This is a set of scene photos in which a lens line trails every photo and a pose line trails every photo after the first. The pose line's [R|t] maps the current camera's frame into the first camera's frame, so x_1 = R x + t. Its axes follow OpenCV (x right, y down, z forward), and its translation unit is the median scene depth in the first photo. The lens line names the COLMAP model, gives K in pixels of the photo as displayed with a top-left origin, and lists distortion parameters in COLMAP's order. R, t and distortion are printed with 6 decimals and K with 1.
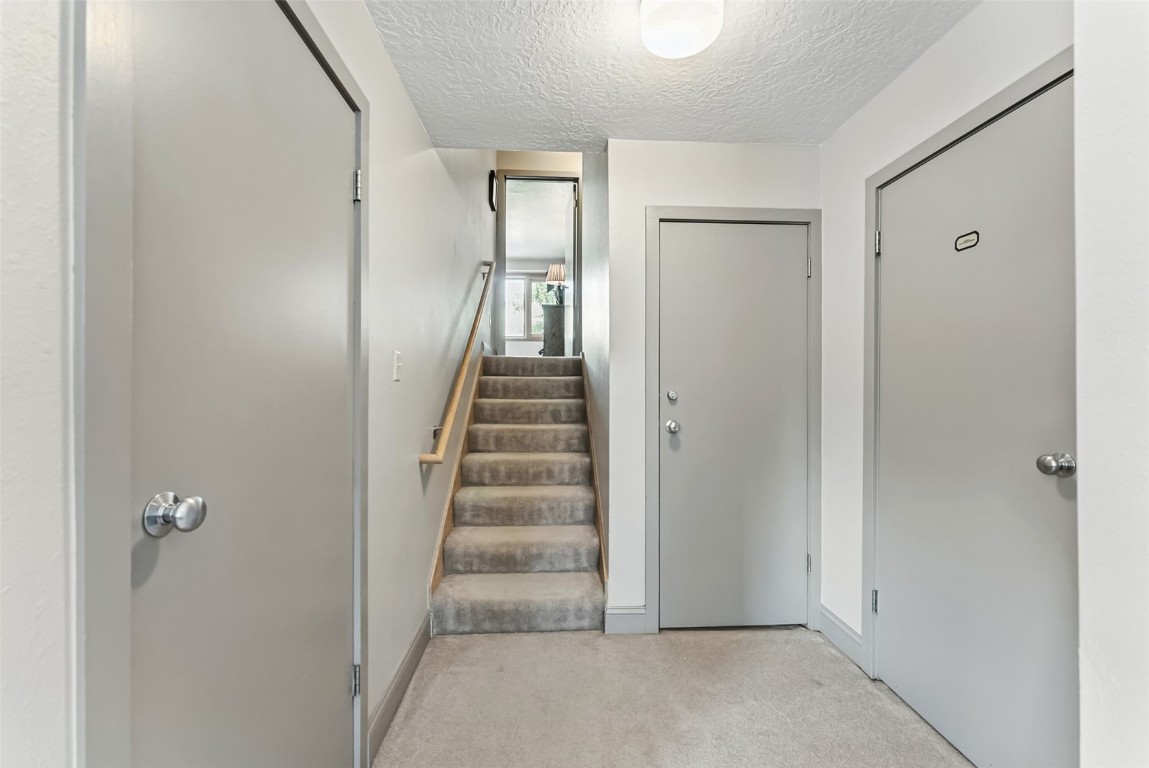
lens RADIAL K [[472.2, 0, 572.8], [0, 472.2, 386.4], [0, 0, 1]] dist [-0.003494, -0.000158]
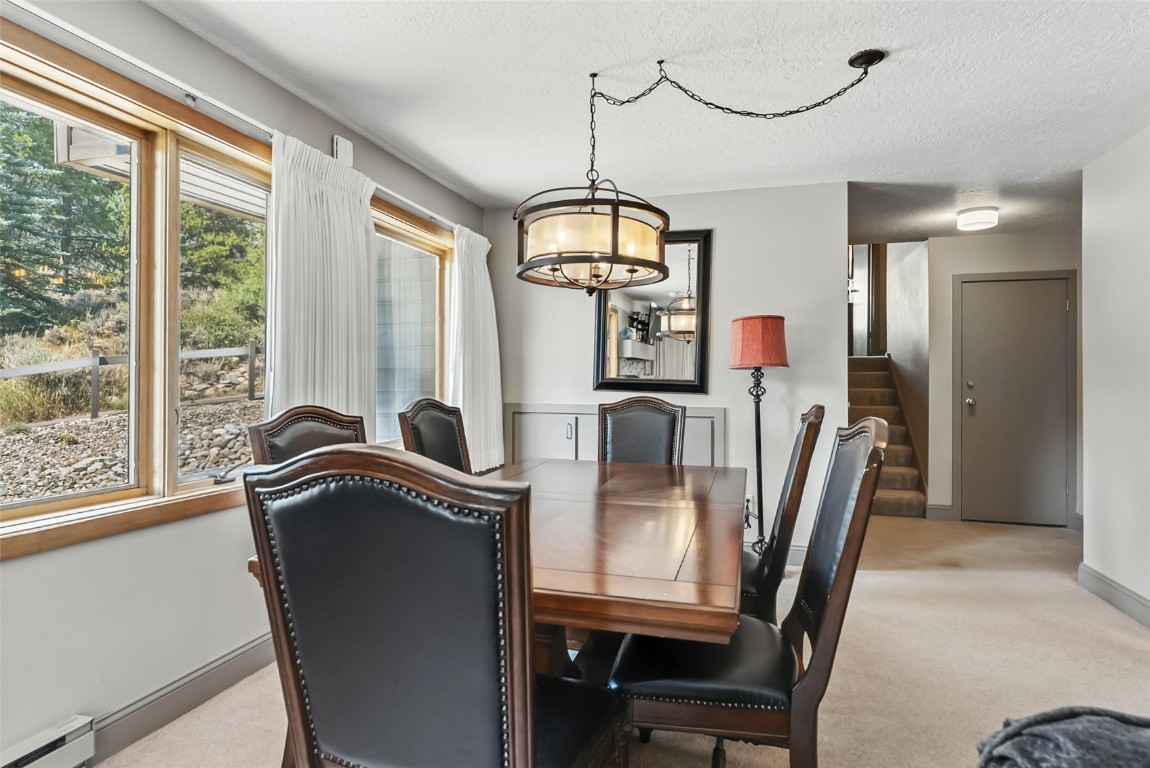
lens RADIAL K [[633.0, 0, 574.9], [0, 633.0, 384.3], [0, 0, 1]] dist [0.006953, 0.000199]
pose [[0.944477, 0.002408, -0.328570, -0.380593], [-0.000369, 0.999980, 0.006266, 0.005901], [0.328579, -0.005797, 0.944459, -1.615150]]
